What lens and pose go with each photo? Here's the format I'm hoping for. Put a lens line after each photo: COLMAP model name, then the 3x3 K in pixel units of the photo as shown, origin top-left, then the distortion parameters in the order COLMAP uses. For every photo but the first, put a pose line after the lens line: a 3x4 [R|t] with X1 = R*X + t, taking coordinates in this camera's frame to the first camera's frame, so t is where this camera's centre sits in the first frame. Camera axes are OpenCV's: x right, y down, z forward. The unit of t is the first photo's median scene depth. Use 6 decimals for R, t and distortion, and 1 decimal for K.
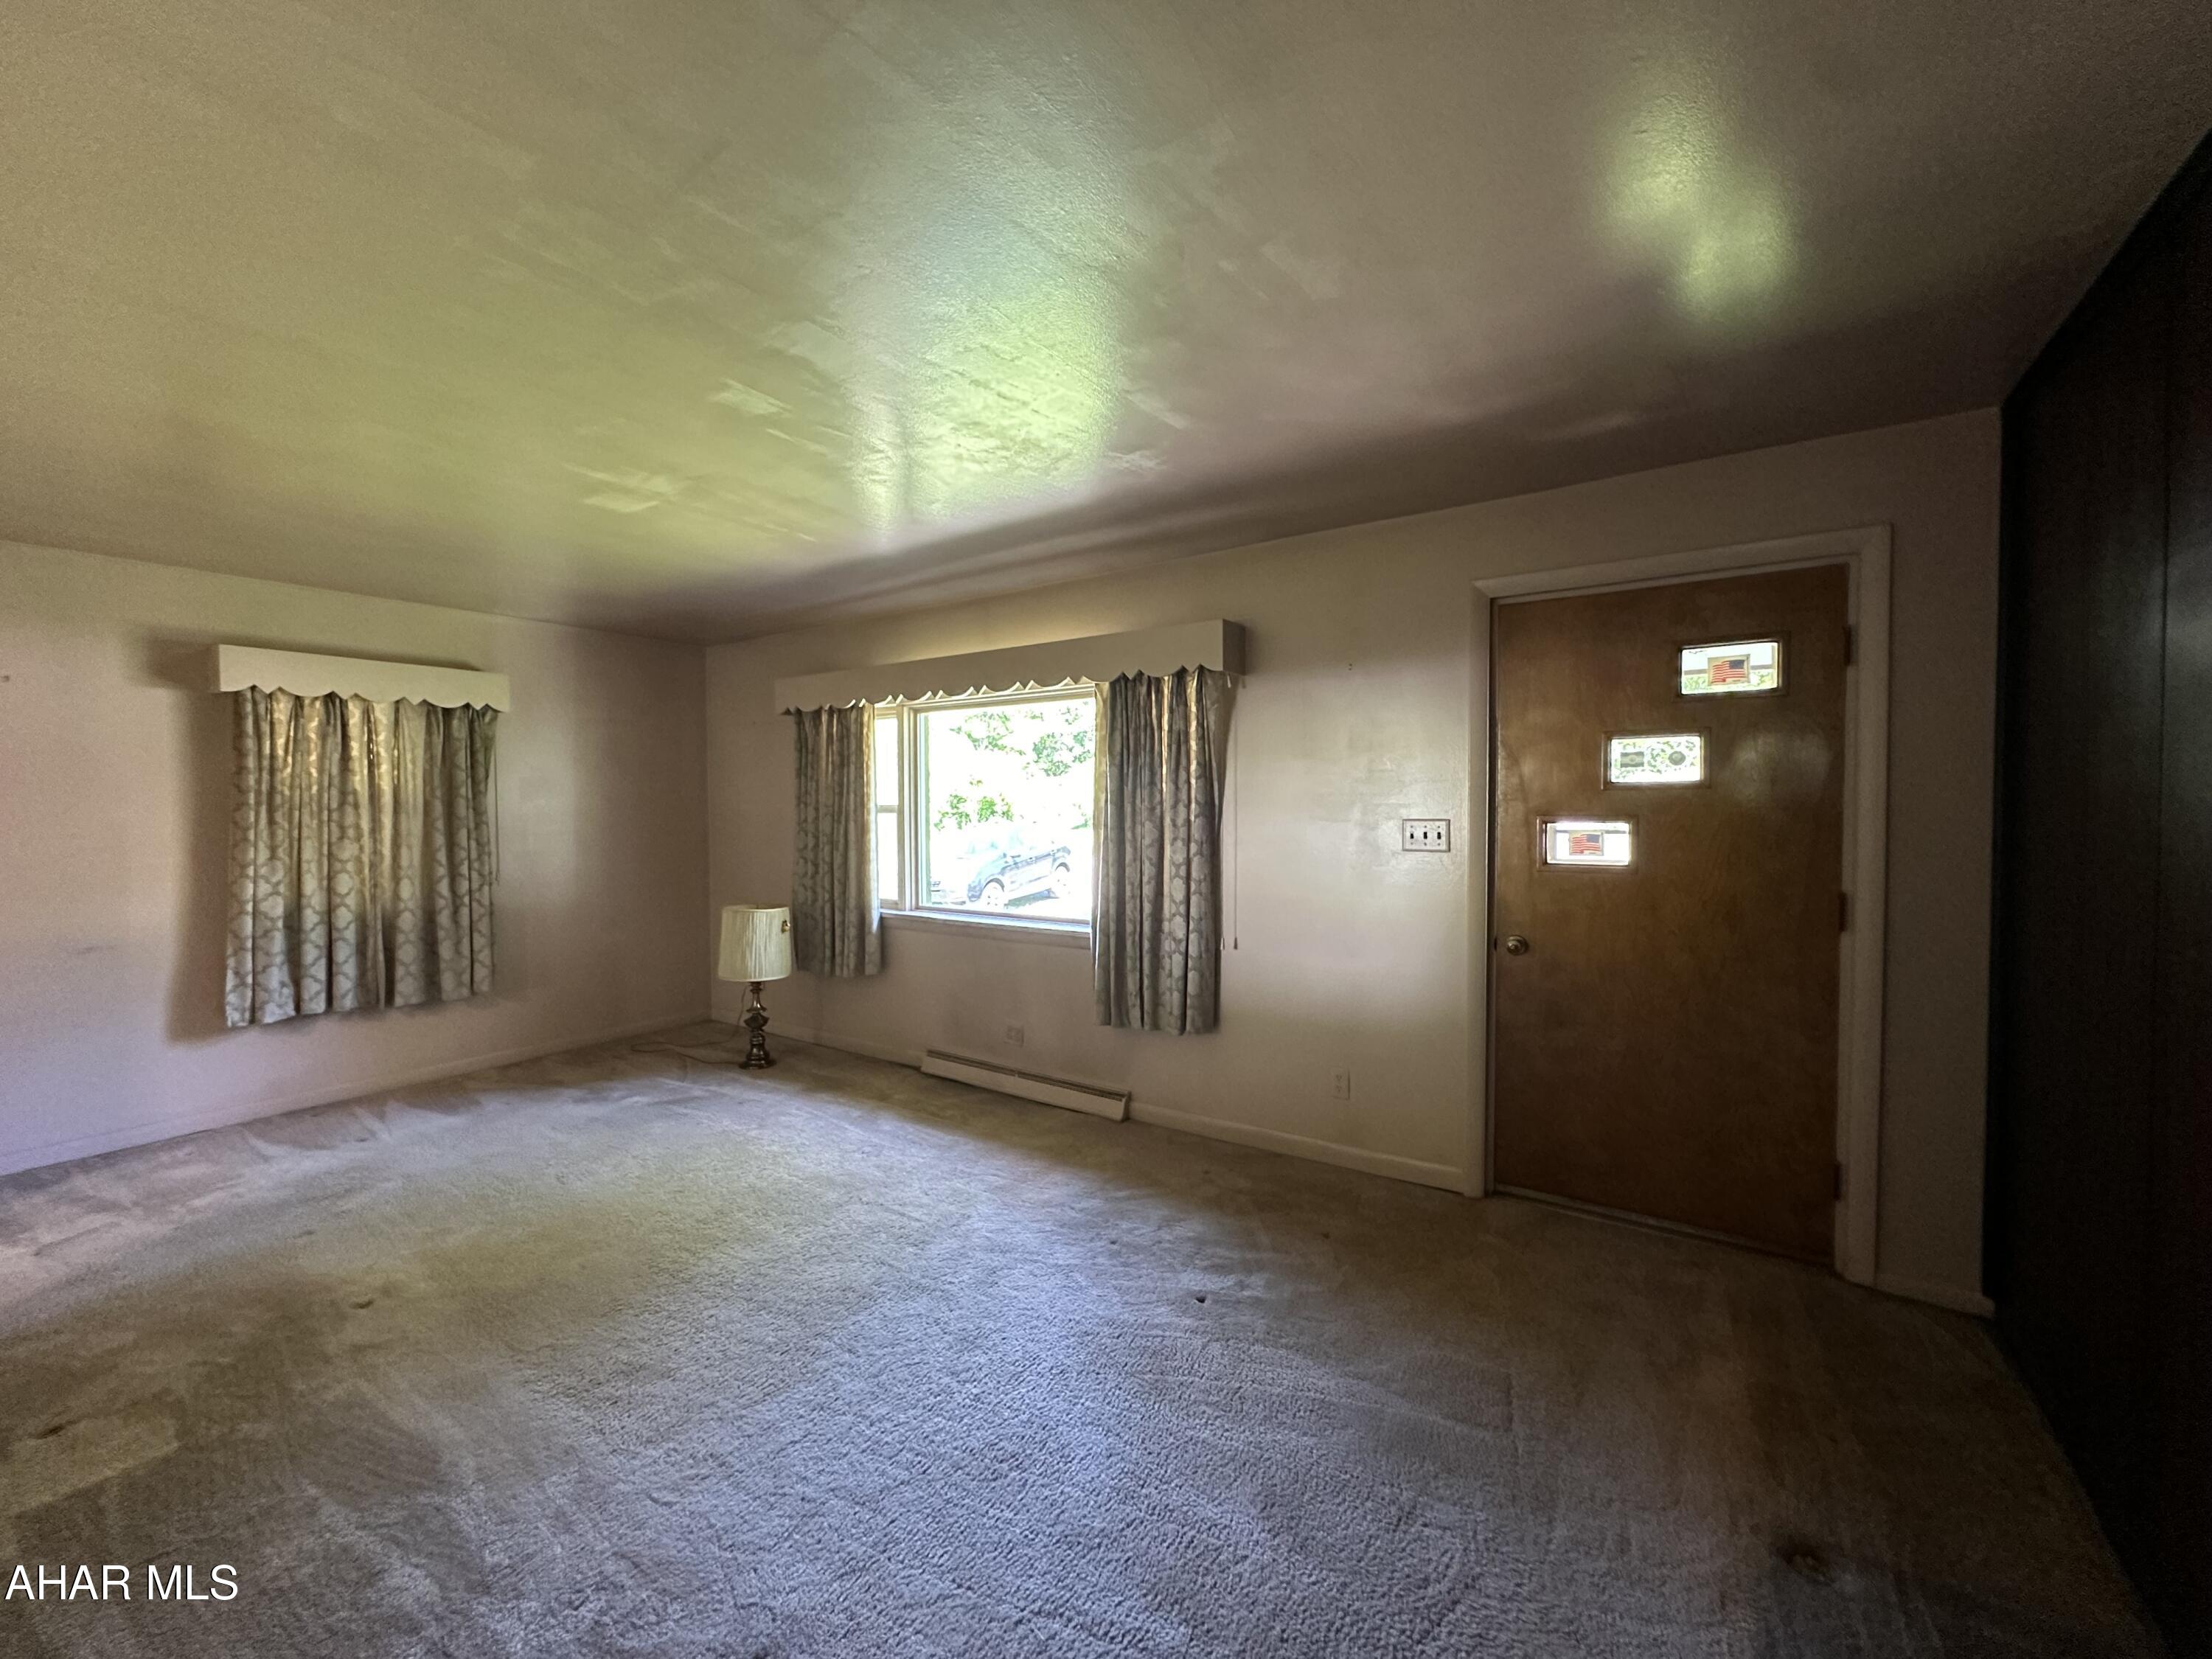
lens RADIAL K [[883.1, 0, 1103.4], [0, 883.1, 826.3], [0, 0, 1]] dist [-0.002983, 0.000801]
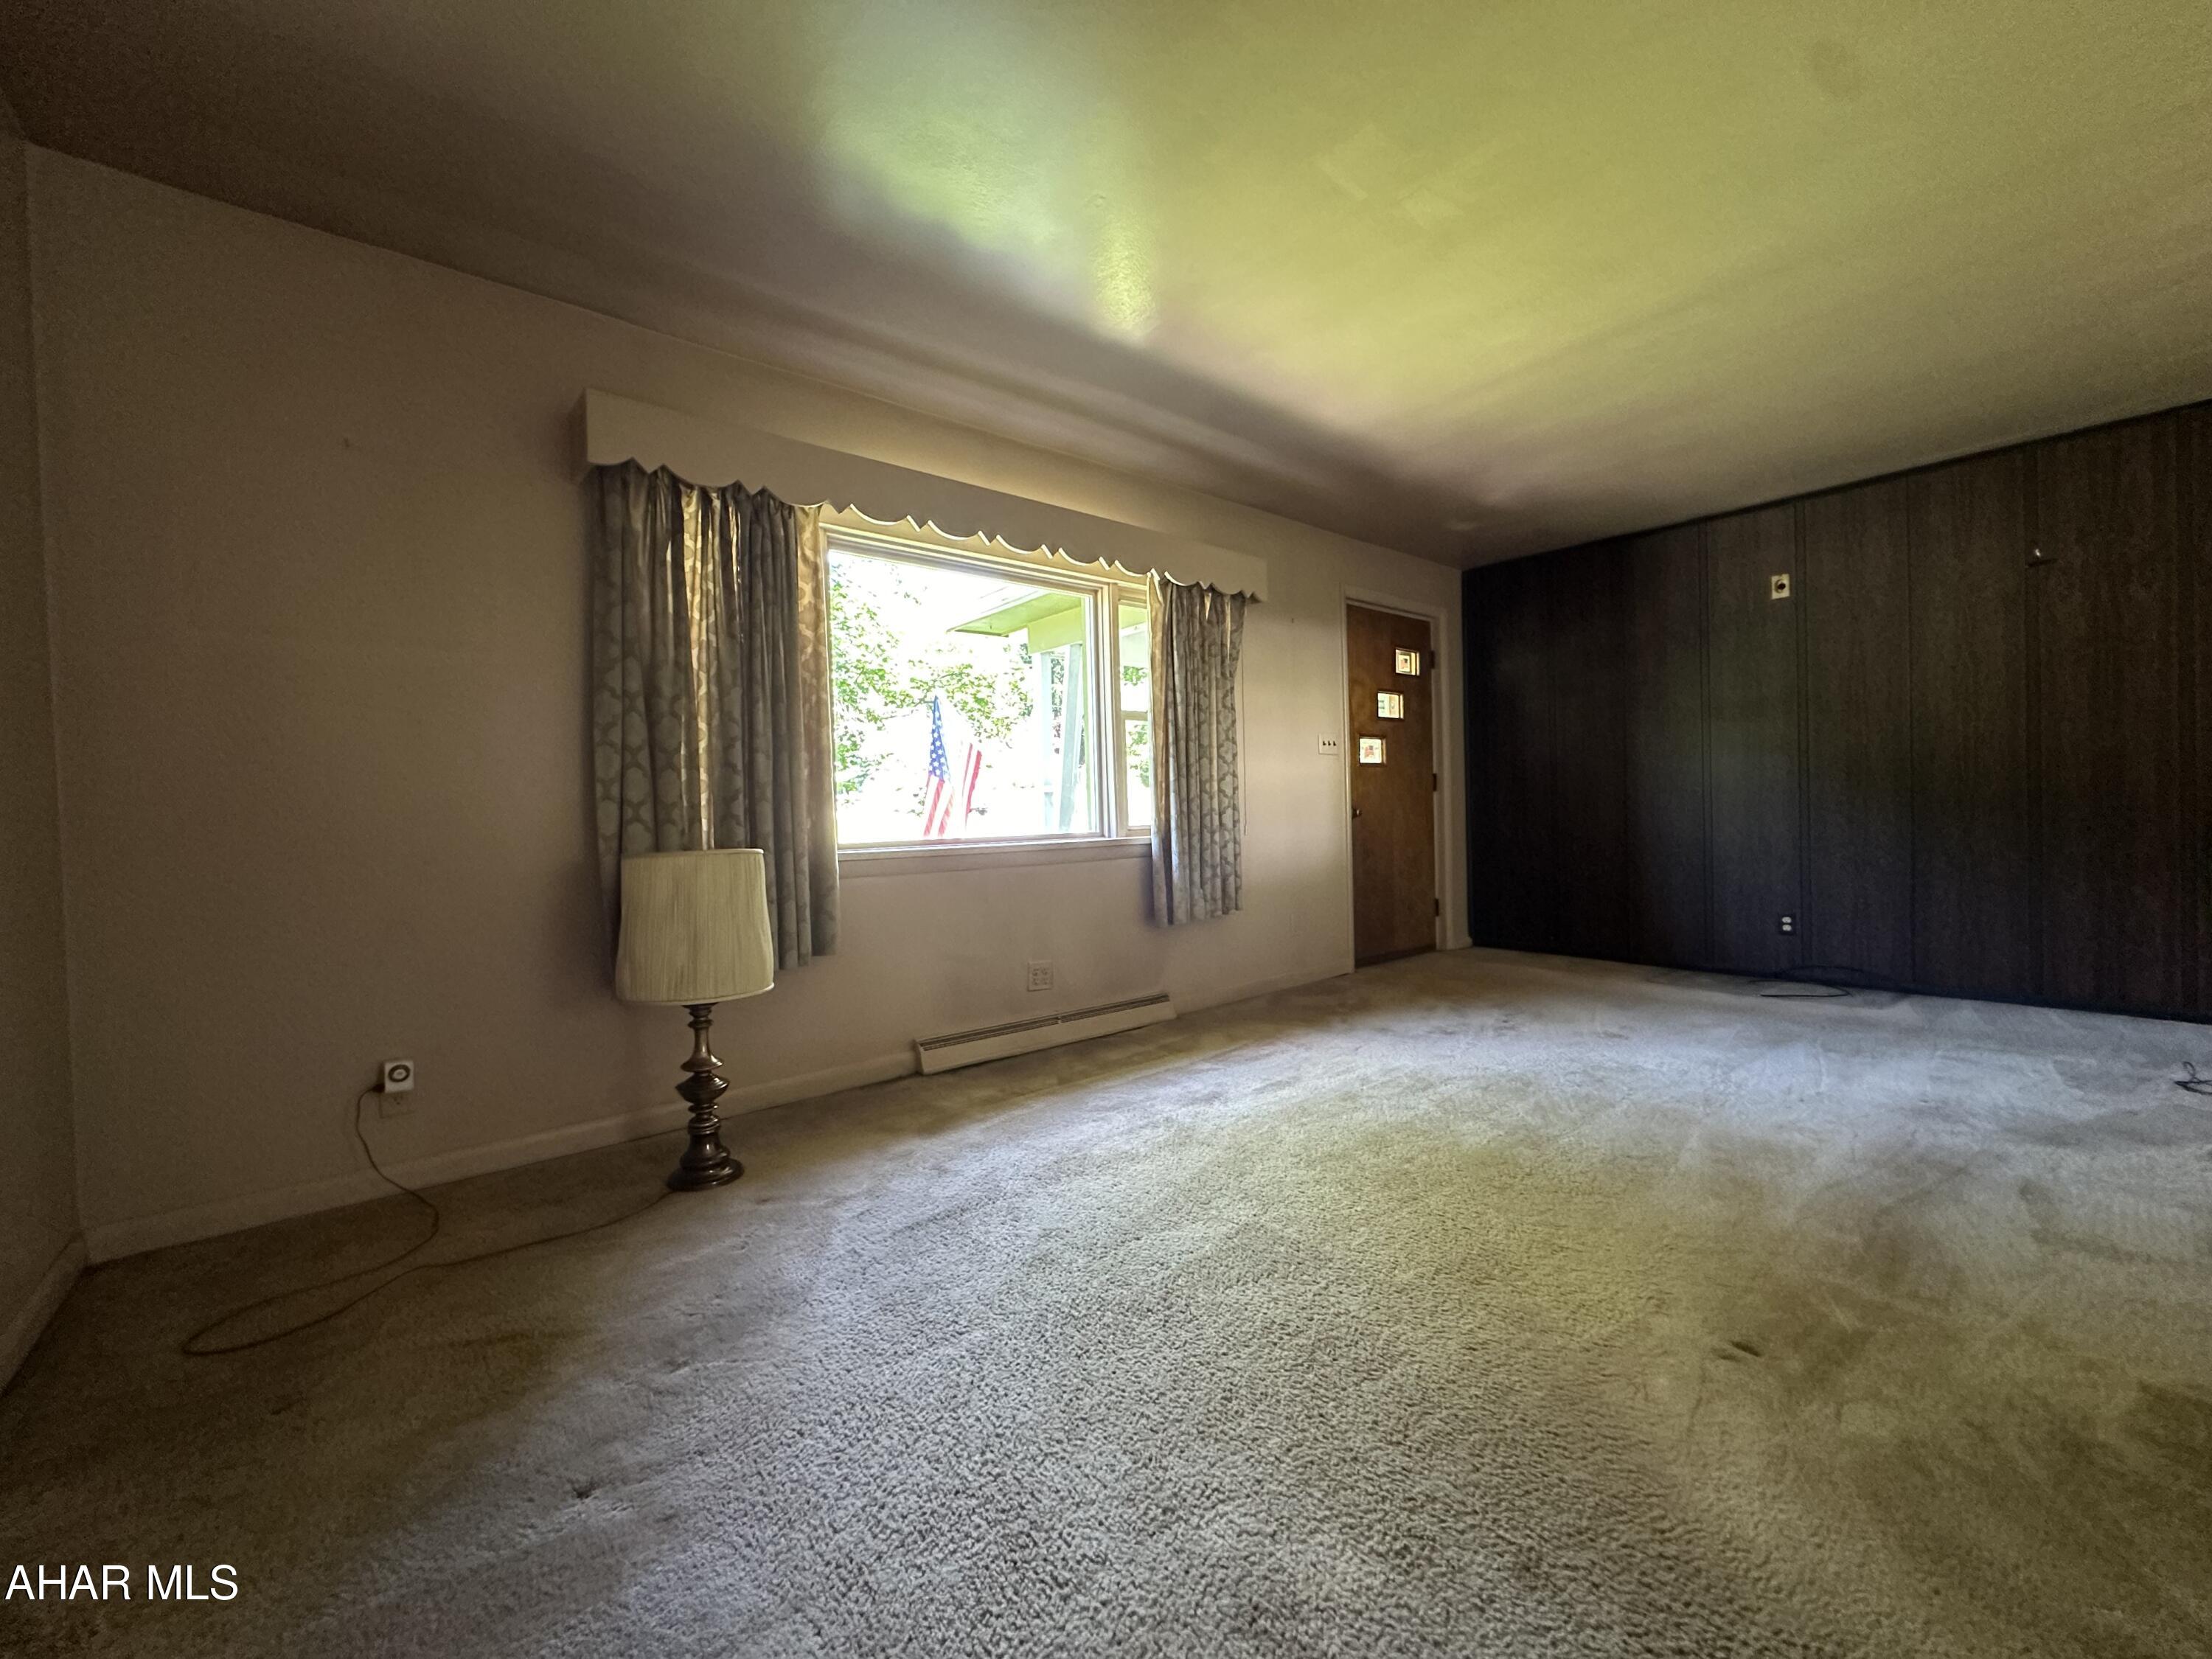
lens RADIAL K [[883.1, 0, 1113.0], [0, 883.1, 822.0], [0, 0, 1]] dist [-0.002983, 0.000801]
pose [[0.282280, -0.015421, 0.959208, -0.948913], [0.041758, 0.999121, 0.003774, 0.097268], [-0.958423, 0.038989, 0.282676, 0.755385]]
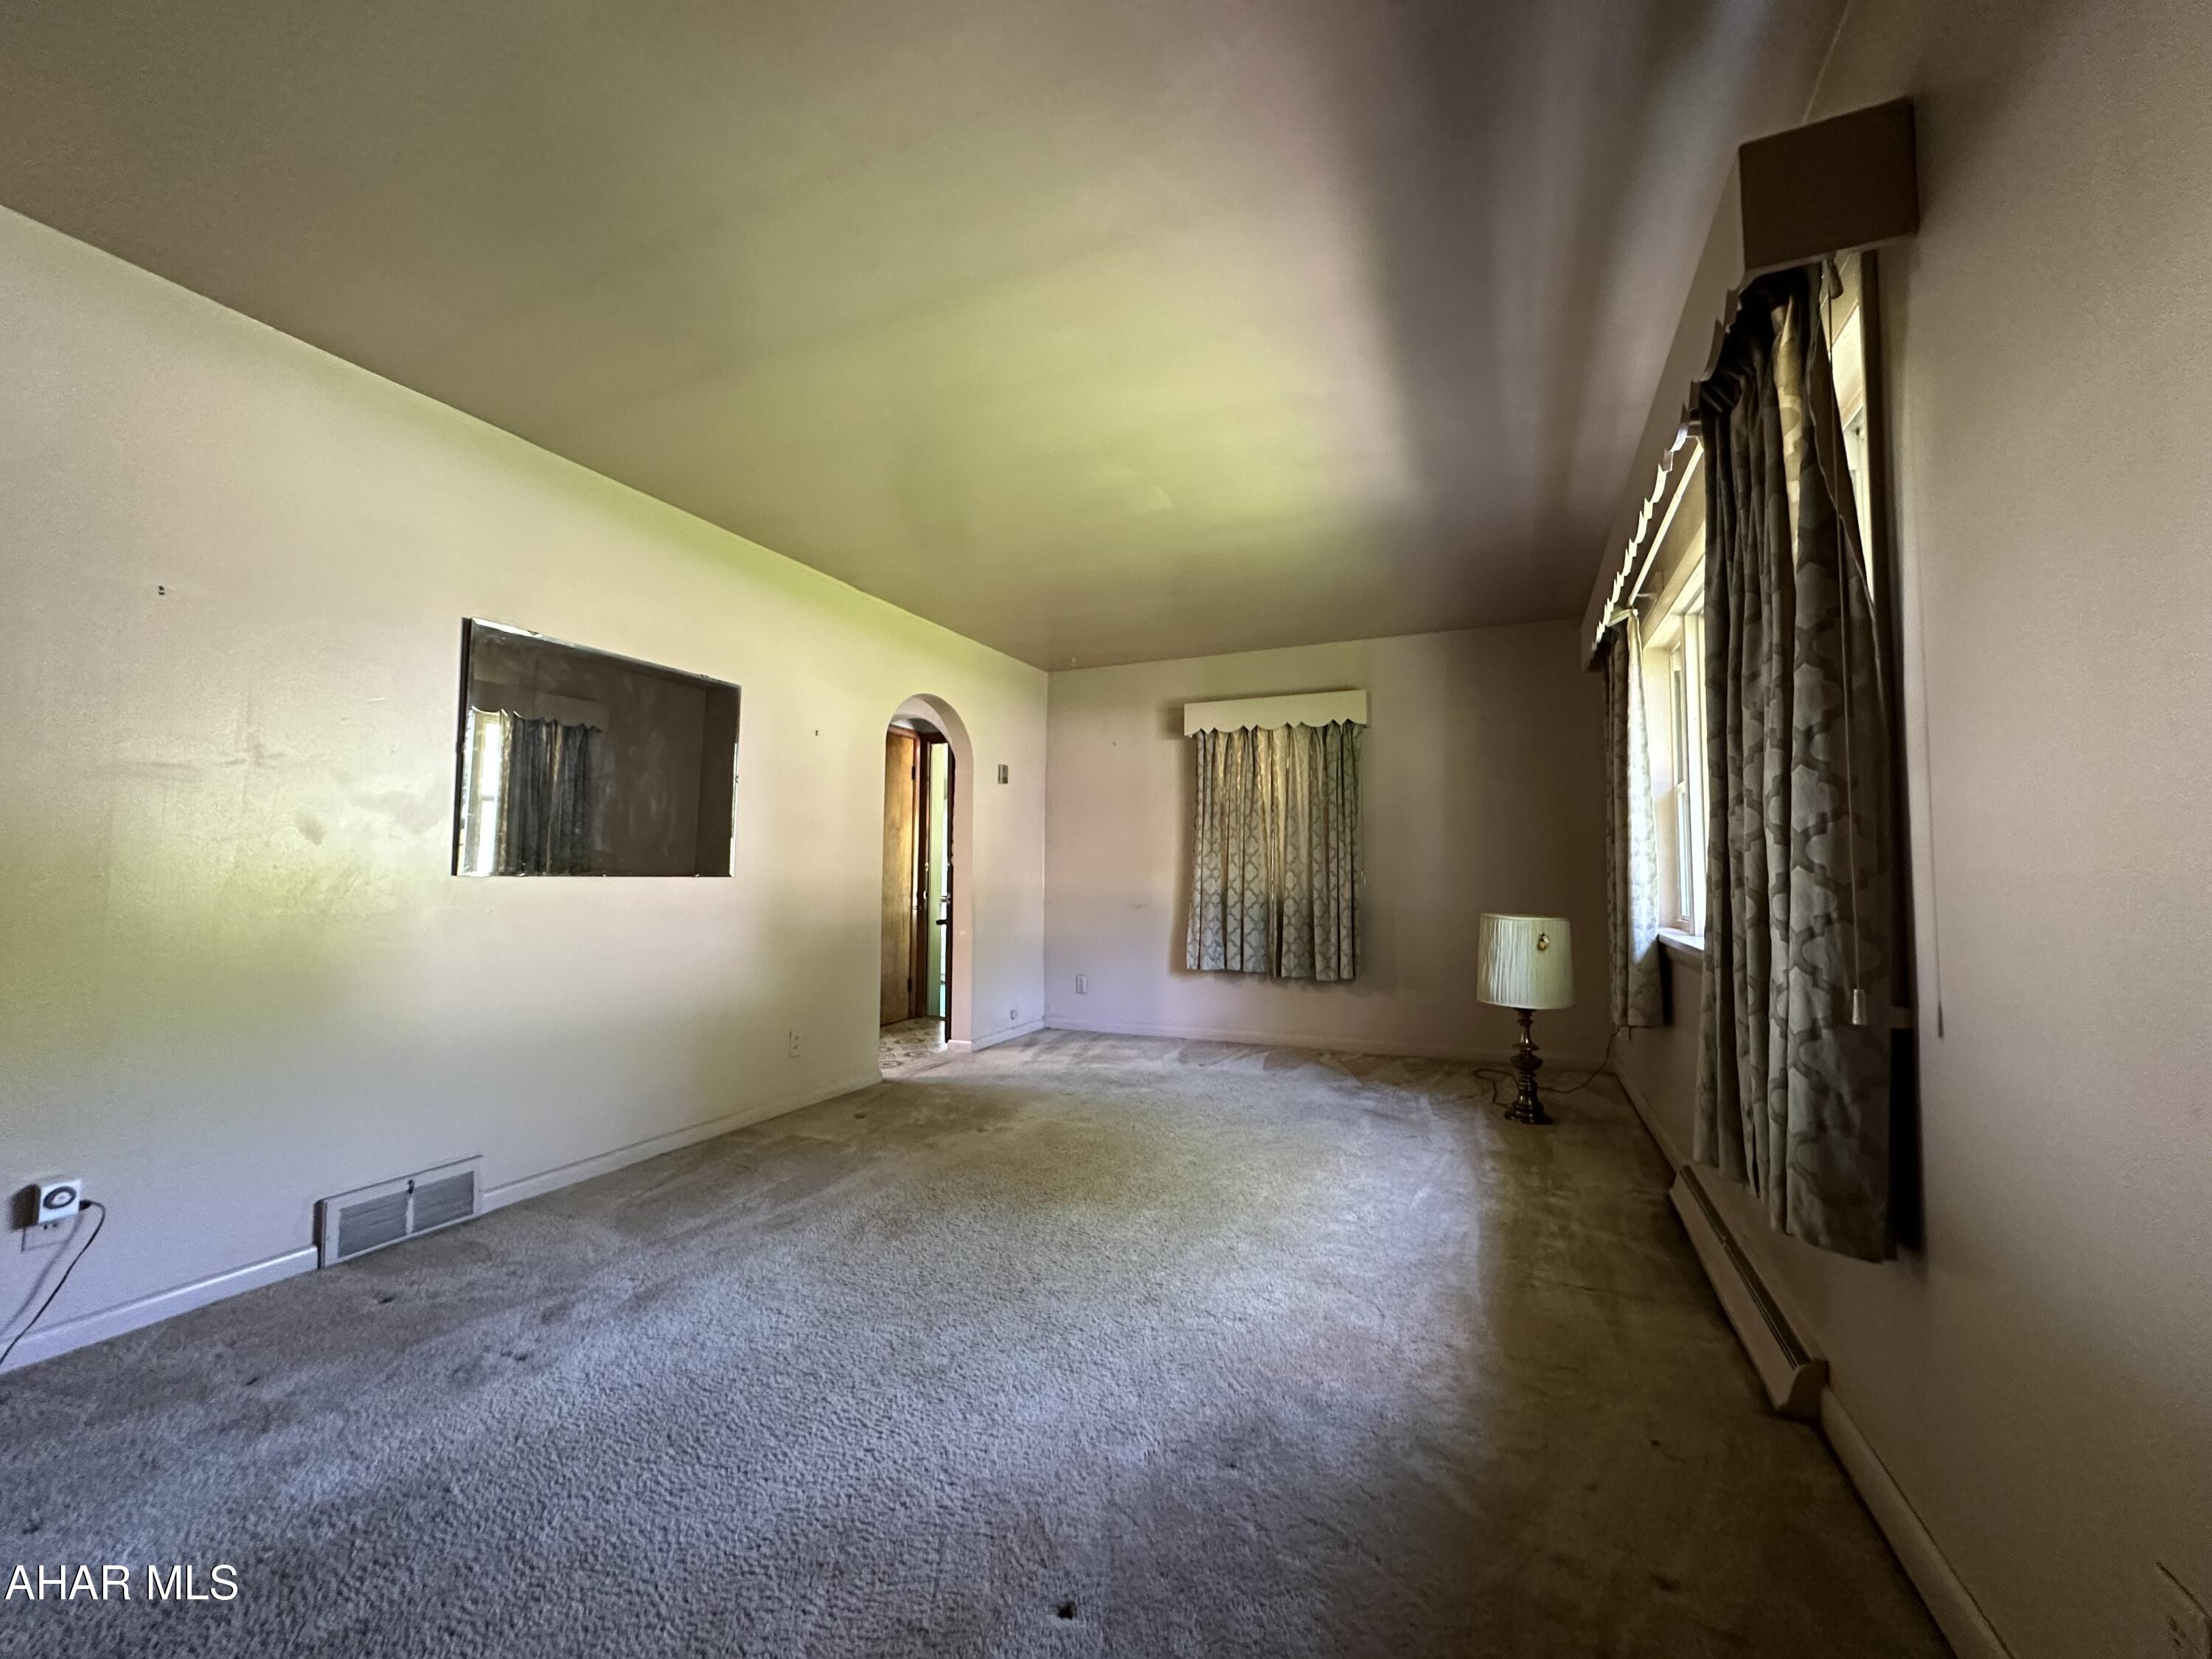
lens RADIAL K [[883.1, 0, 1099.8], [0, 883.1, 833.3], [0, 0, 1]] dist [-0.002983, 0.000801]
pose [[0.177669, -0.042256, -0.983183, 0.383957], [-0.027230, 0.998484, -0.047834, 0.077654], [0.983713, 0.035271, 0.176249, 0.568601]]
